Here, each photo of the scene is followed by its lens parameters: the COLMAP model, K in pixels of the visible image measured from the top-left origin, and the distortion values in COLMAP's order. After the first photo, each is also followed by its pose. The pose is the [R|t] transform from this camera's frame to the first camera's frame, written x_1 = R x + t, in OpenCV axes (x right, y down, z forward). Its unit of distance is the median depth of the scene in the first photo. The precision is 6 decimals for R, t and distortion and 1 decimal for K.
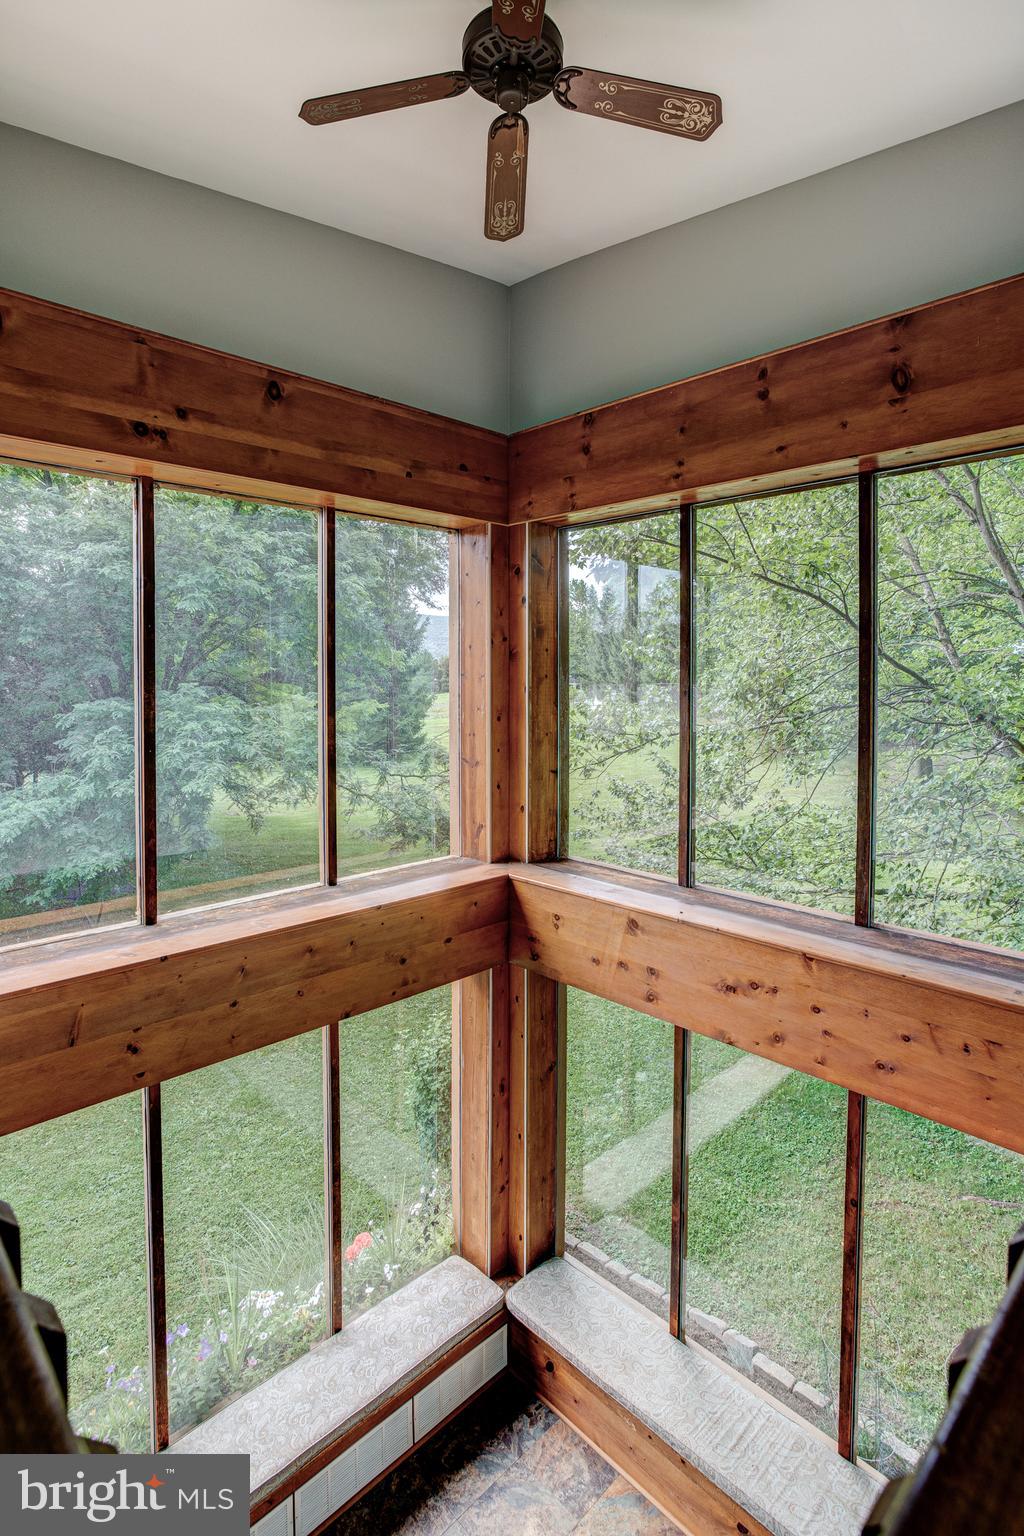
lens RADIAL K [[779.4, 0, 515.4], [0, 779.4, 674.1], [0, 0, 1]] dist [-0.033812, 0.020600]
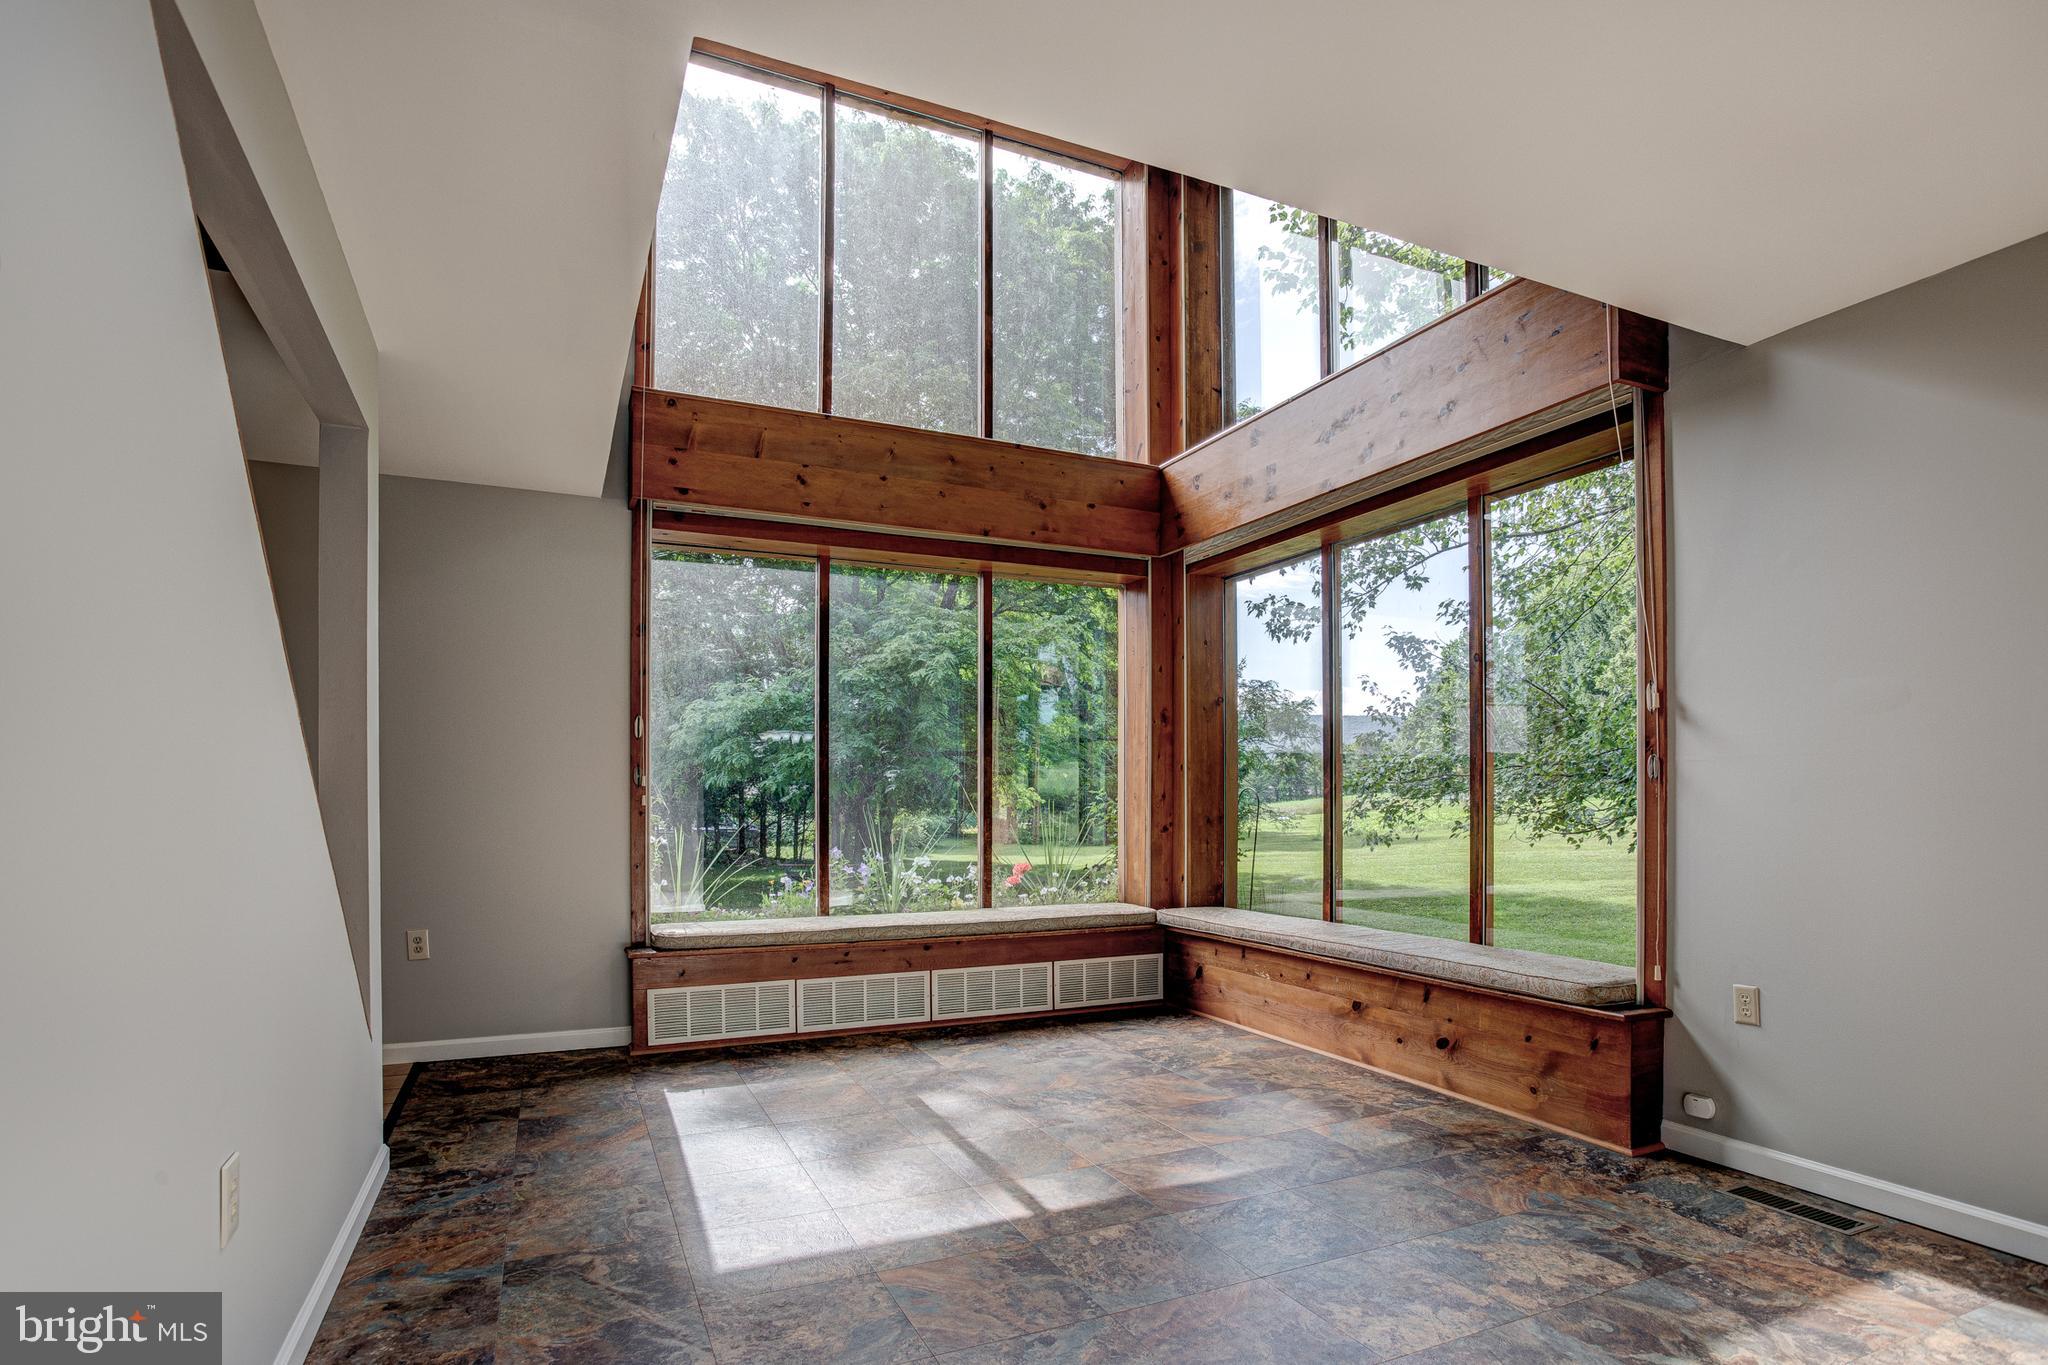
lens RADIAL K [[1039.2, 0, 1024.0], [0, 1039.2, 682.5], [0, 0, 1]] dist [-0.033812, 0.020600]
pose [[0.943825, -0.016821, -0.330016, 0.245787], [-0.012878, 0.996072, -0.087602, 0.613031], [0.330193, 0.086931, 0.939902, -0.266240]]
